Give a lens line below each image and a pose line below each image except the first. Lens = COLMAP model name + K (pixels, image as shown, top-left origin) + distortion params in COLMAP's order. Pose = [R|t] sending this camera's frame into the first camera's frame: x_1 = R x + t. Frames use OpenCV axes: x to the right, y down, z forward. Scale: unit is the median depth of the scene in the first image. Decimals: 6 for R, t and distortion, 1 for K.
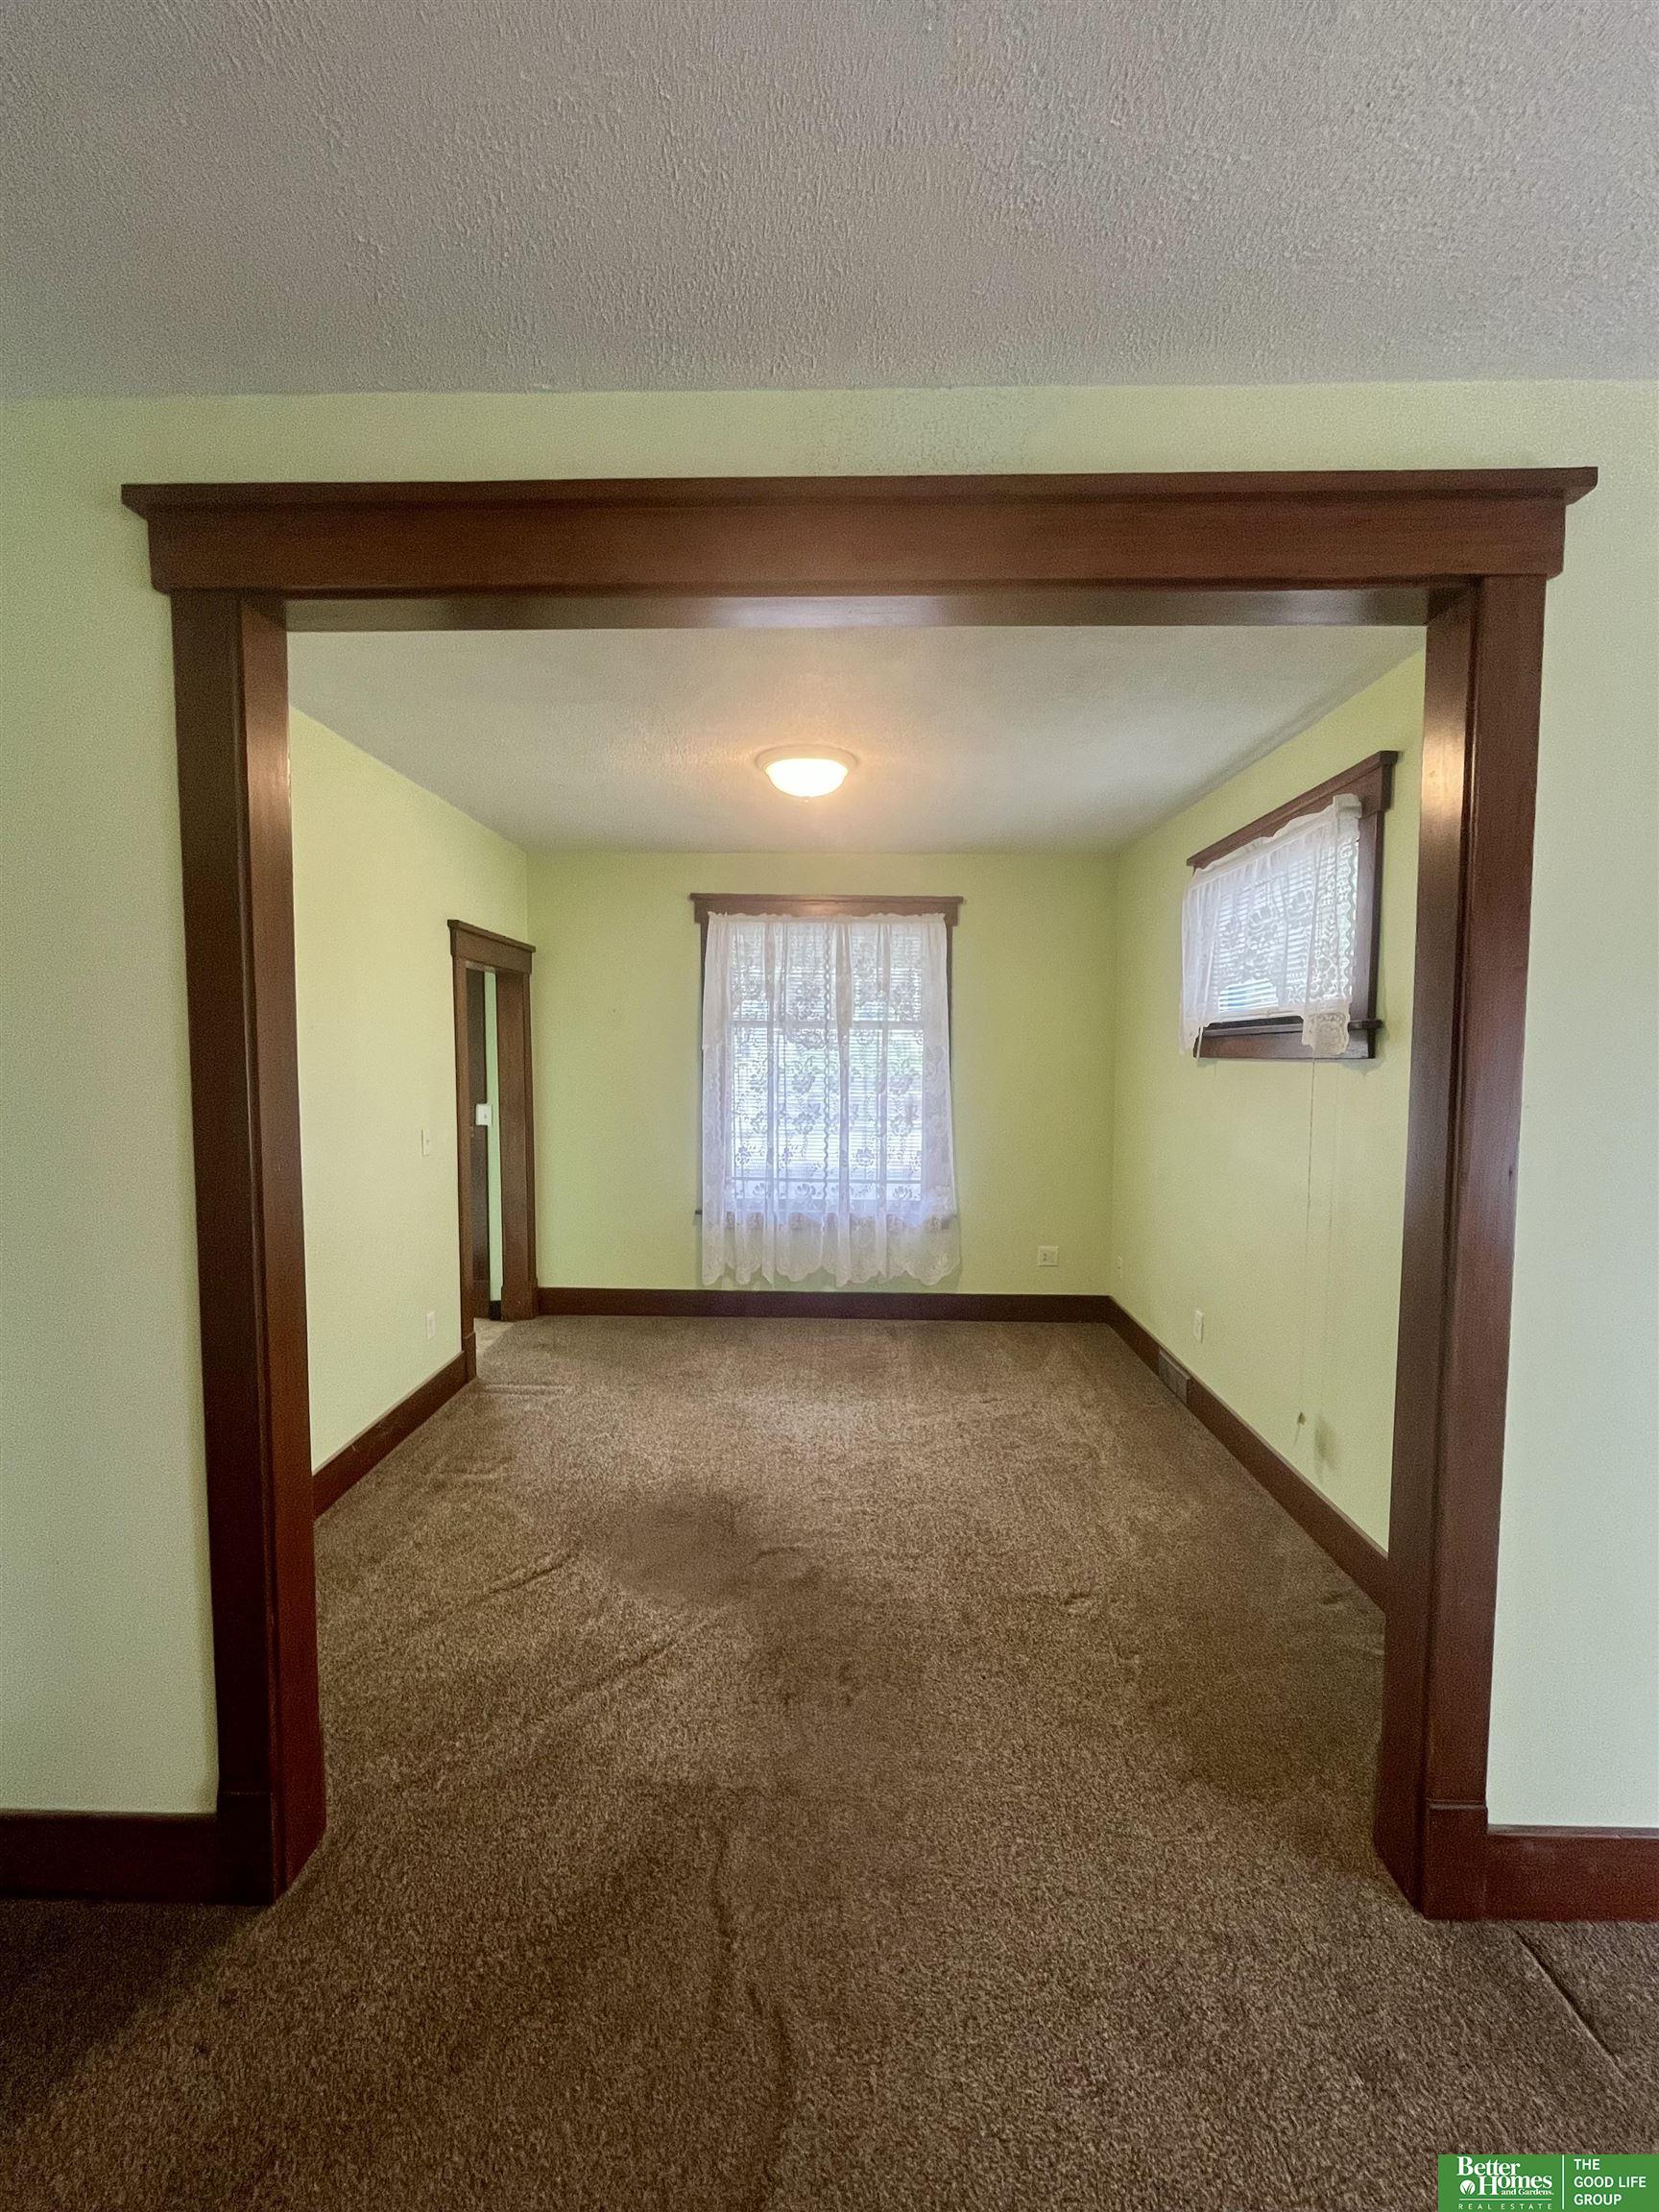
lens RADIAL K [[900.8, 0, 824.8], [0, 900.8, 1102.7], [0, 0, 1]] dist [-0.000639, -0.000186]
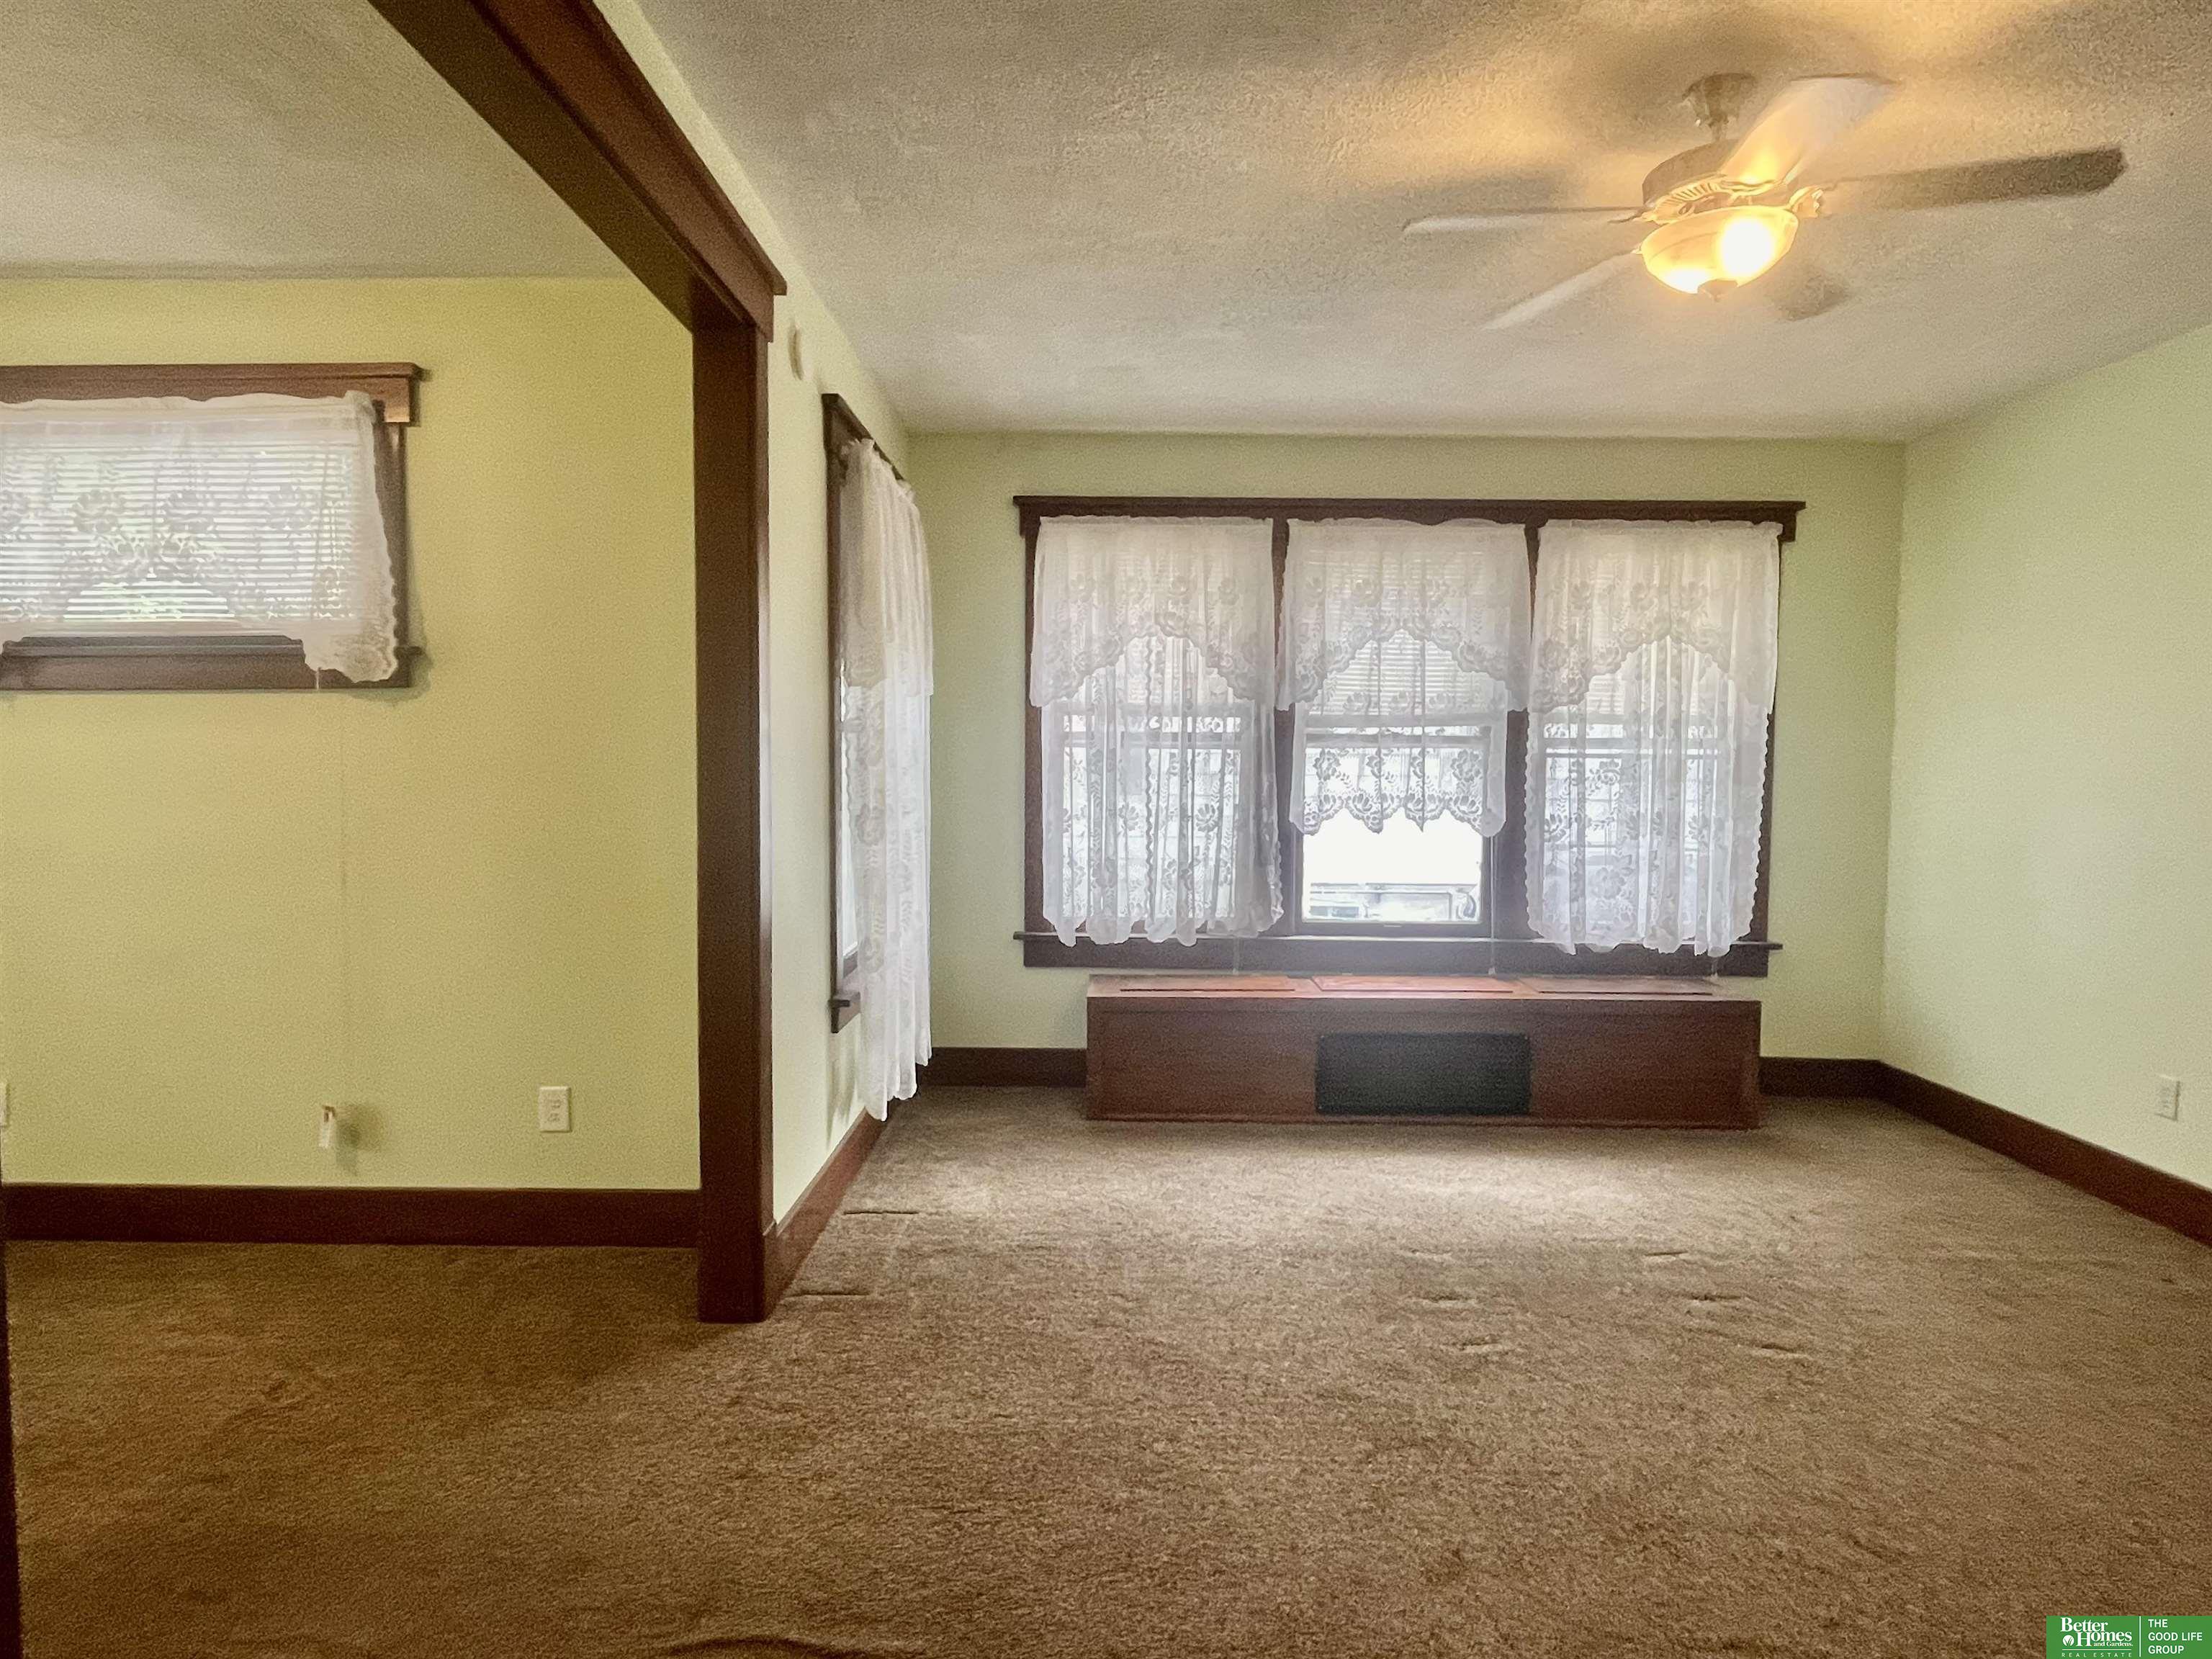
lens RADIAL K [[1341.1, 0, 1088.0], [0, 1341.1, 810.9], [0, 0, 1]] dist [0.009768, -0.008906]
pose [[-0.005973, -0.045964, 0.998925, -0.425486], [0.051848, 0.997585, 0.046212, 0.027294], [-0.998637, 0.052068, -0.003576, 0.160414]]
